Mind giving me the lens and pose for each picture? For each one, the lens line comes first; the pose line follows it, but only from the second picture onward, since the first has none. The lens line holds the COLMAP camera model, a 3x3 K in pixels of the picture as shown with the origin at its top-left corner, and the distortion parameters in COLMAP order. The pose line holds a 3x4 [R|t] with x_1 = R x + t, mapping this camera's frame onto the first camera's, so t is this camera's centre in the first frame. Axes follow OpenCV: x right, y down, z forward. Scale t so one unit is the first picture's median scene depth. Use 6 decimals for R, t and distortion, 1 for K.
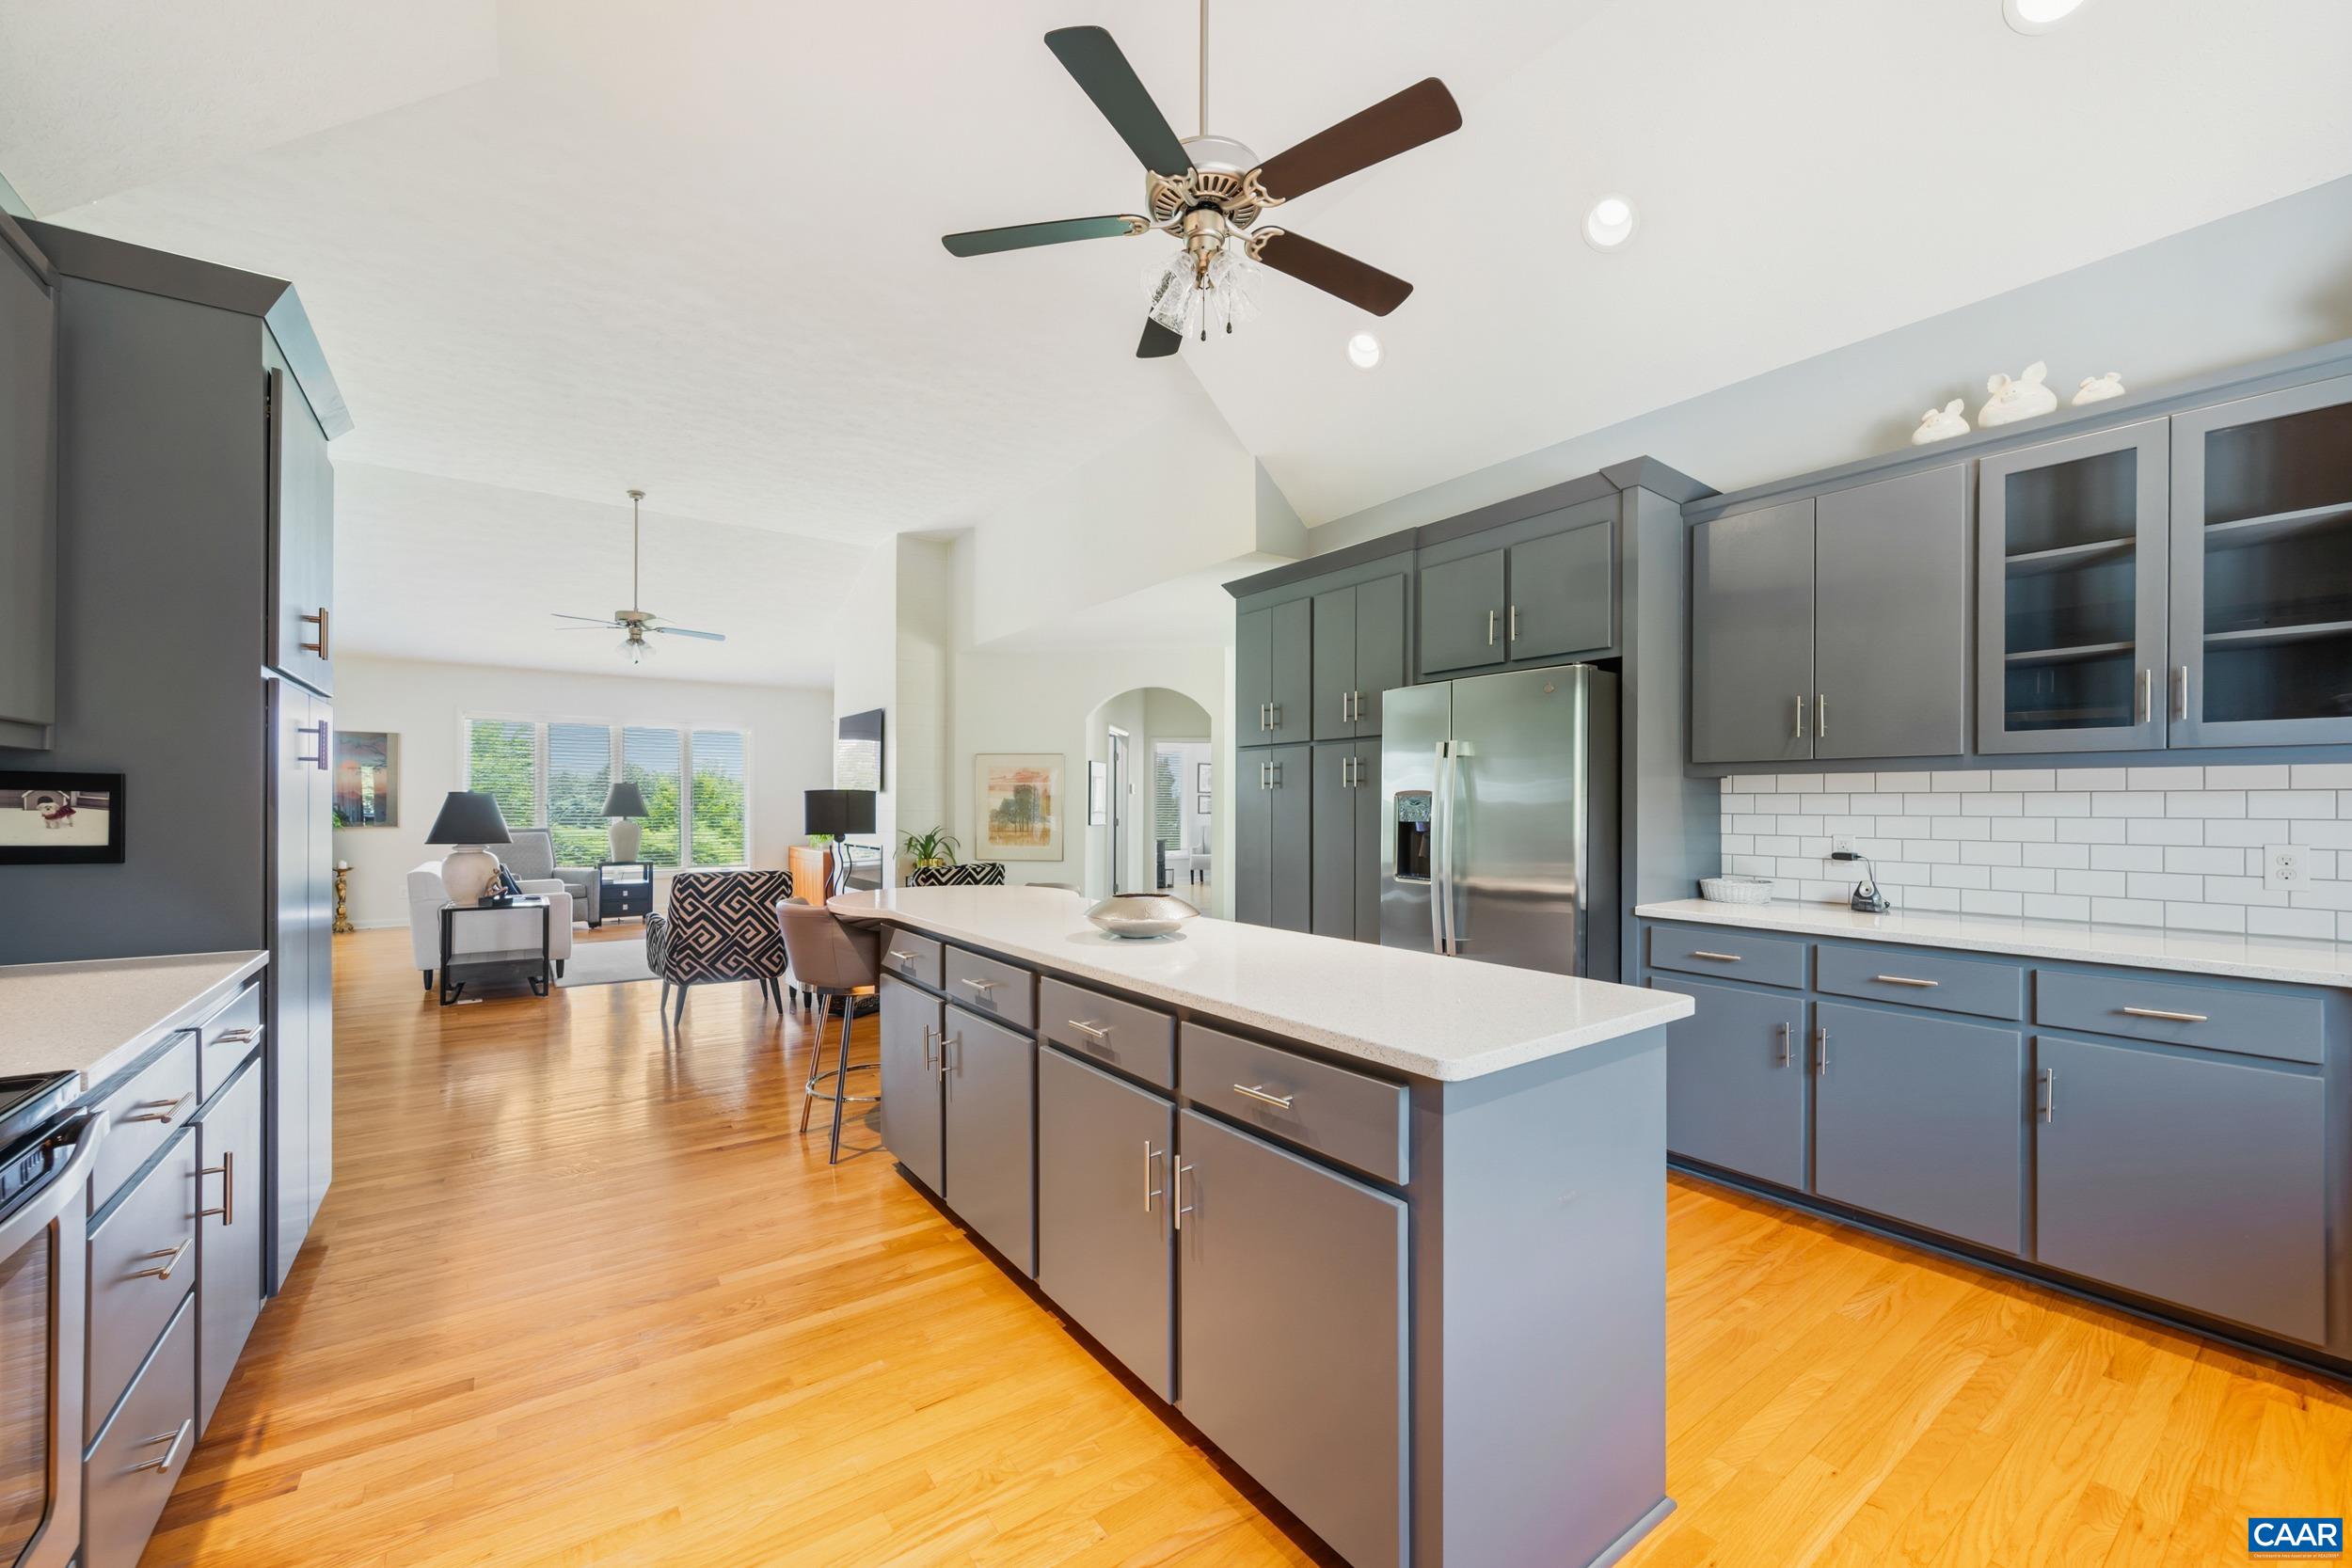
lens RADIAL K [[931.0, 0, 1183.3], [0, 931.0, 800.0], [0, 0, 1]] dist [0.002187, -0.000077]
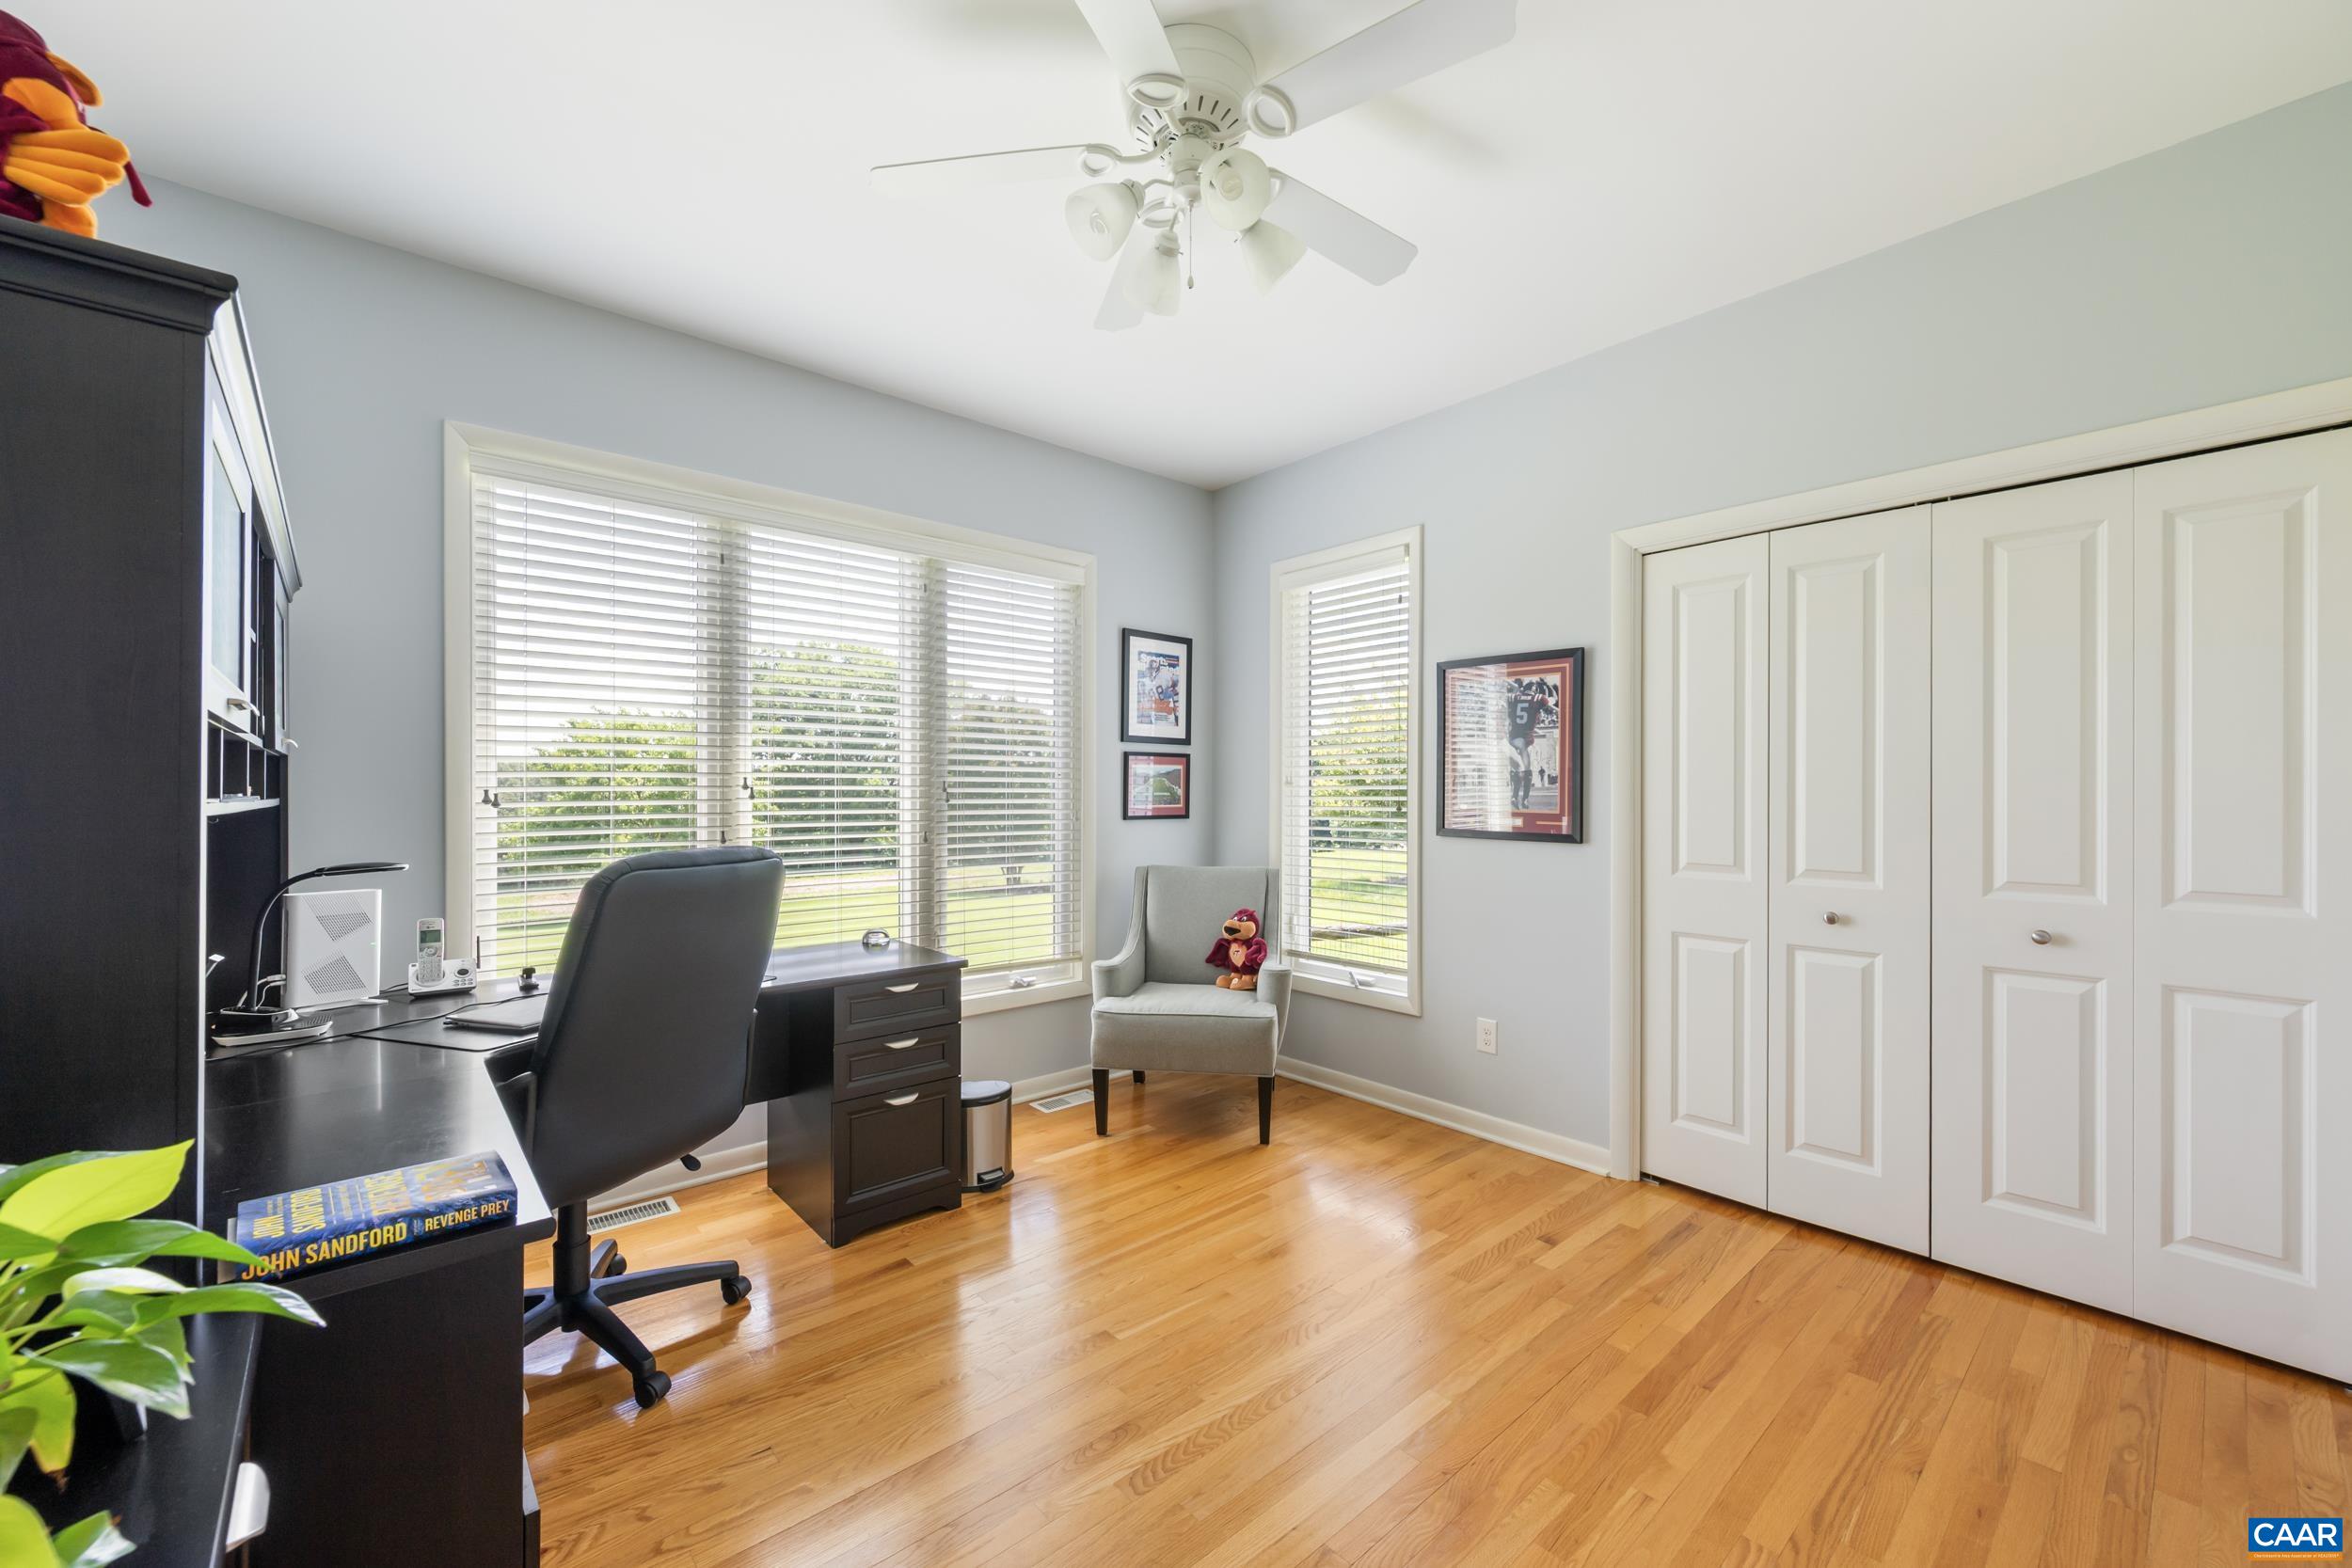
lens RADIAL K [[931.0, 0, 1172.0], [0, 931.0, 787.7], [0, 0, 1]] dist [0.002187, -0.000077]
pose [[0.995807, -0.000993, 0.091470, 0.006010], [0.000407, 0.999979, 0.006426, 0.002896], [-0.091475, -0.006361, 0.995787, 0.752185]]
